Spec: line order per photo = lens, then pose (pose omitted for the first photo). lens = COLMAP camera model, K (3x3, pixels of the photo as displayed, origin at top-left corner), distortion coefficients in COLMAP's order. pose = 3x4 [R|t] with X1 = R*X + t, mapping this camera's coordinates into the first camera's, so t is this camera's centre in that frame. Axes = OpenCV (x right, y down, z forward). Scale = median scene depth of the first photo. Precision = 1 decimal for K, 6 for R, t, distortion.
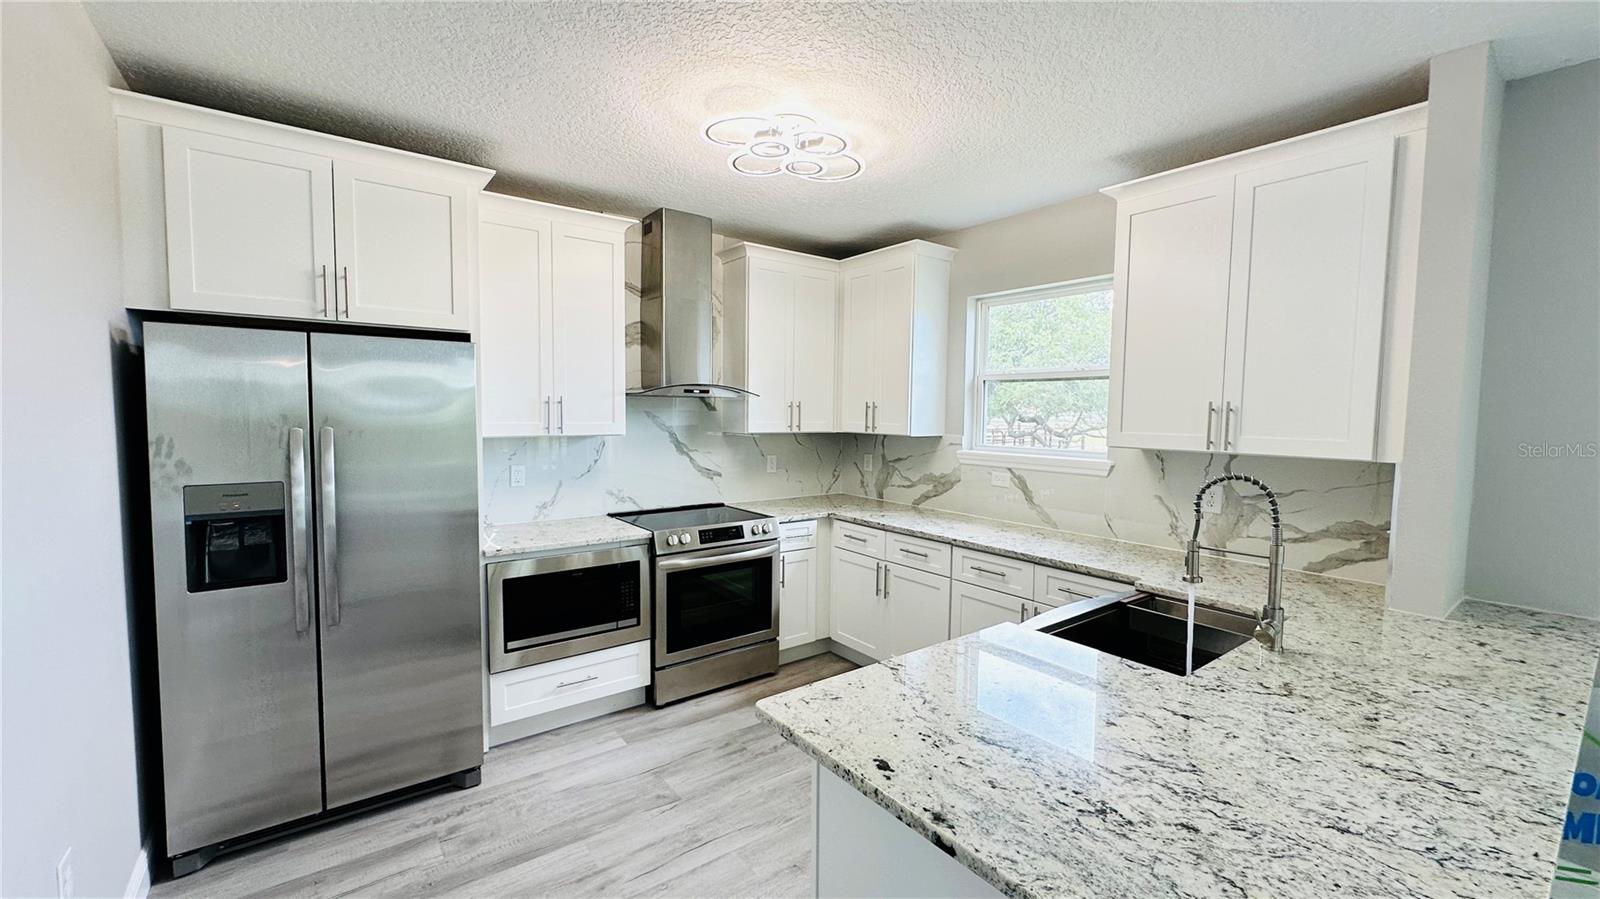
lens RADIAL K [[638.6, 0, 800.0], [0, 638.6, 449.5], [0, 0, 1]] dist [-0.003513, 0.000989]
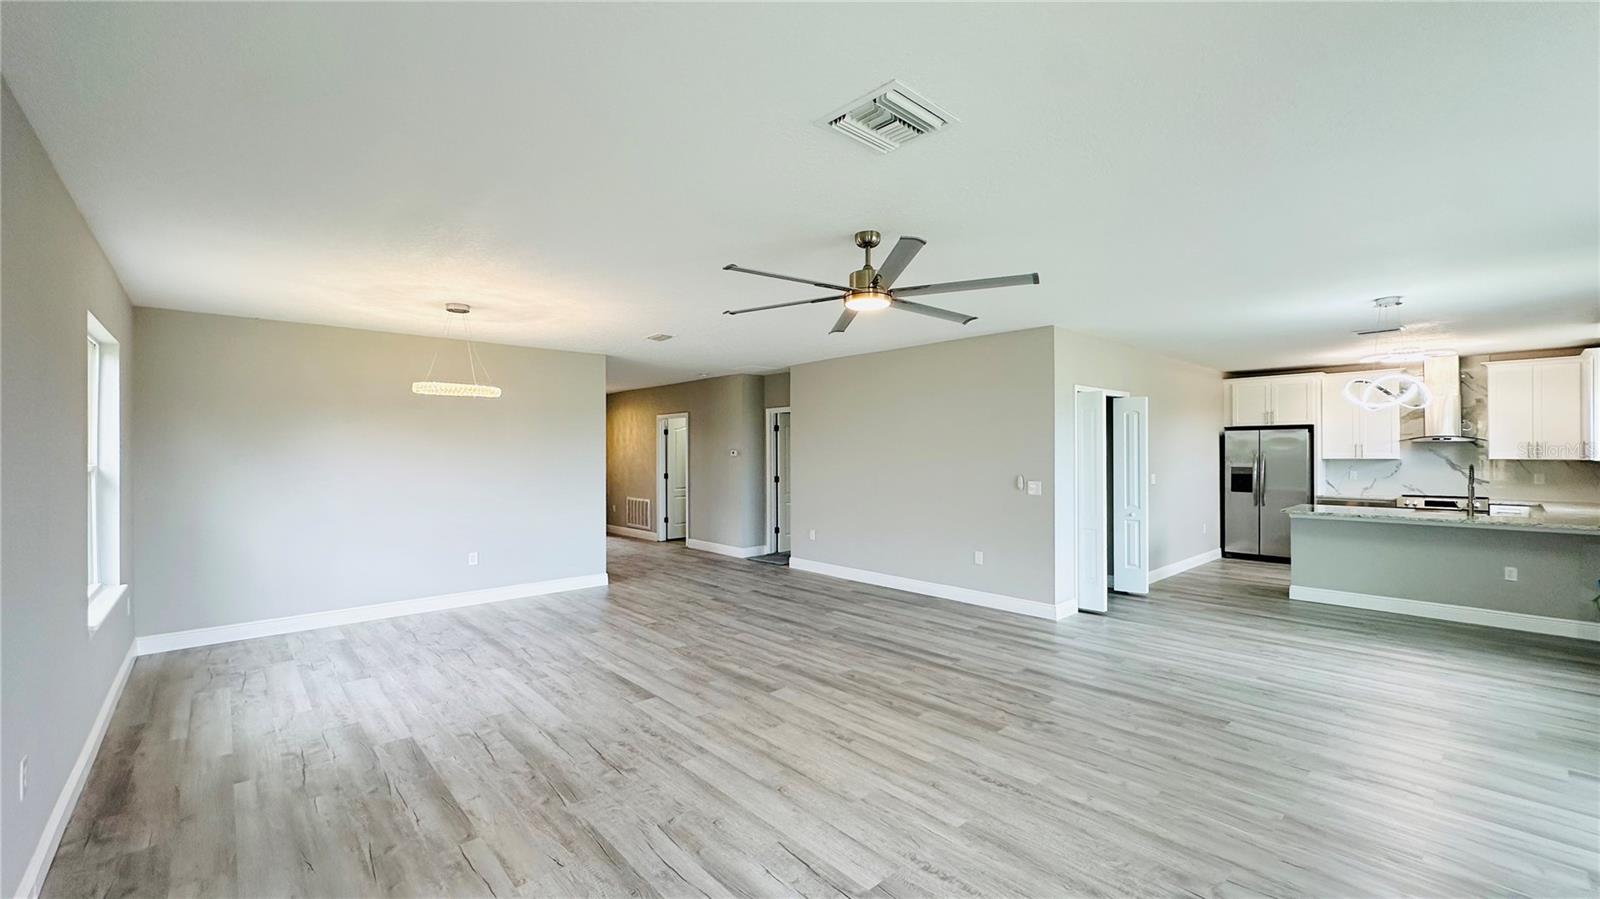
lens RADIAL K [[638.6, 0, 800.0], [0, 638.6, 449.5], [0, 0, 1]] dist [-0.003513, 0.000989]
pose [[0.087710, -0.015477, -0.996026, 2.482093], [-0.057405, 0.998139, -0.020565, 0.155241], [0.994491, 0.058981, 0.086659, -1.846881]]
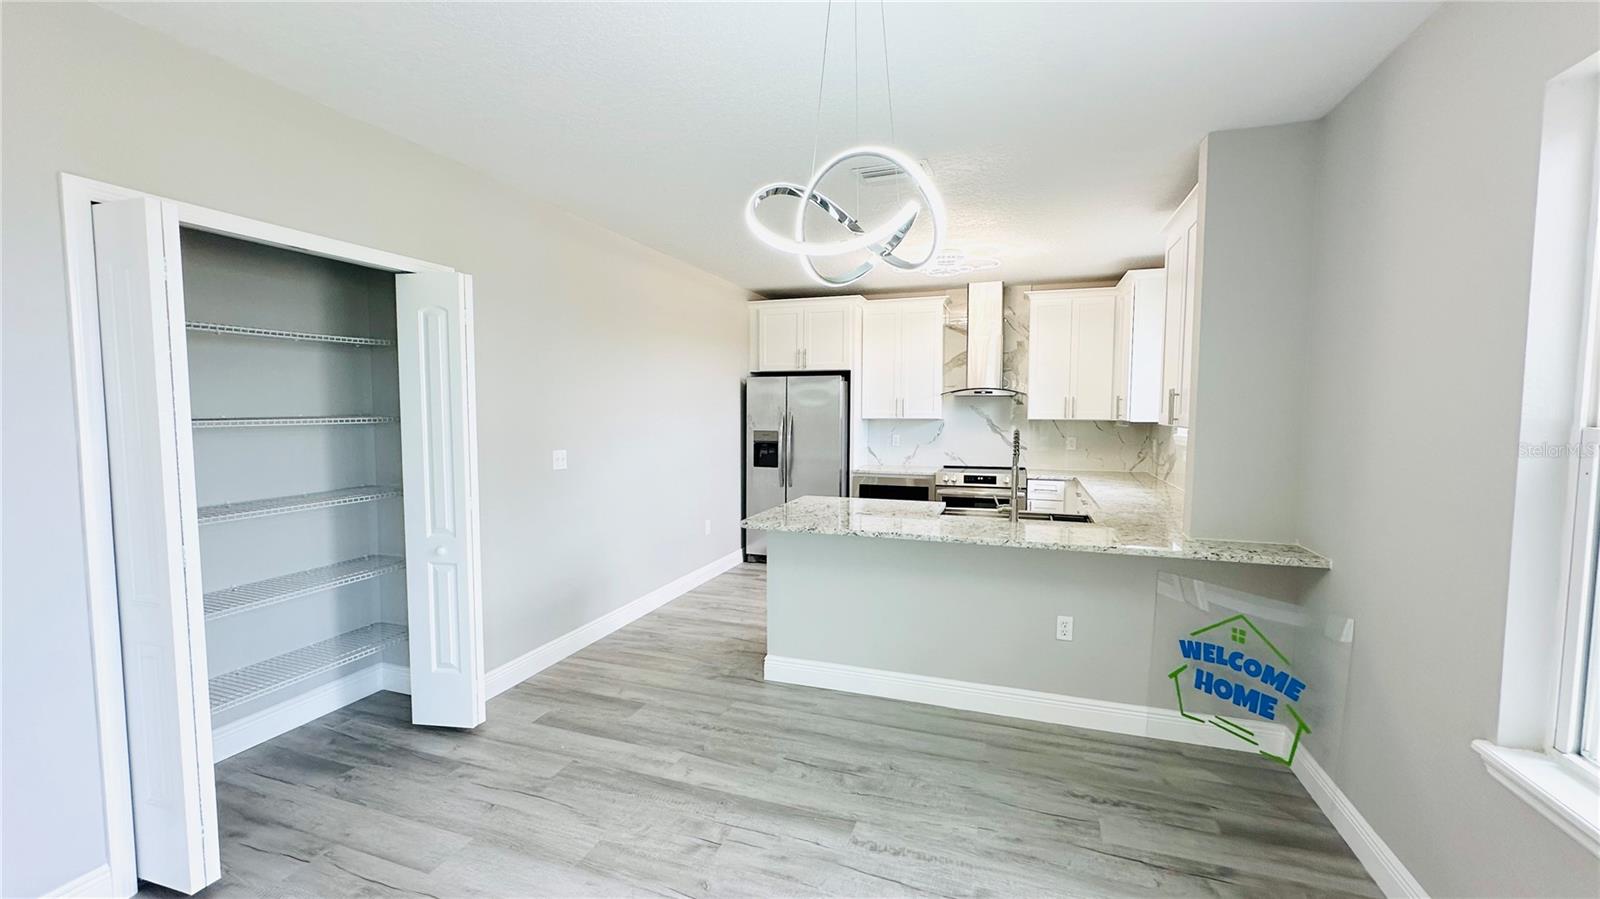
lens RADIAL K [[638.6, 0, 800.0], [0, 638.6, 449.5], [0, 0, 1]] dist [-0.003513, 0.000989]
pose [[0.557744, 0.039764, -0.829060, 1.287918], [-0.046194, 0.998791, 0.016828, 0.066270], [0.828727, 0.028911, 0.558906, -0.389134]]
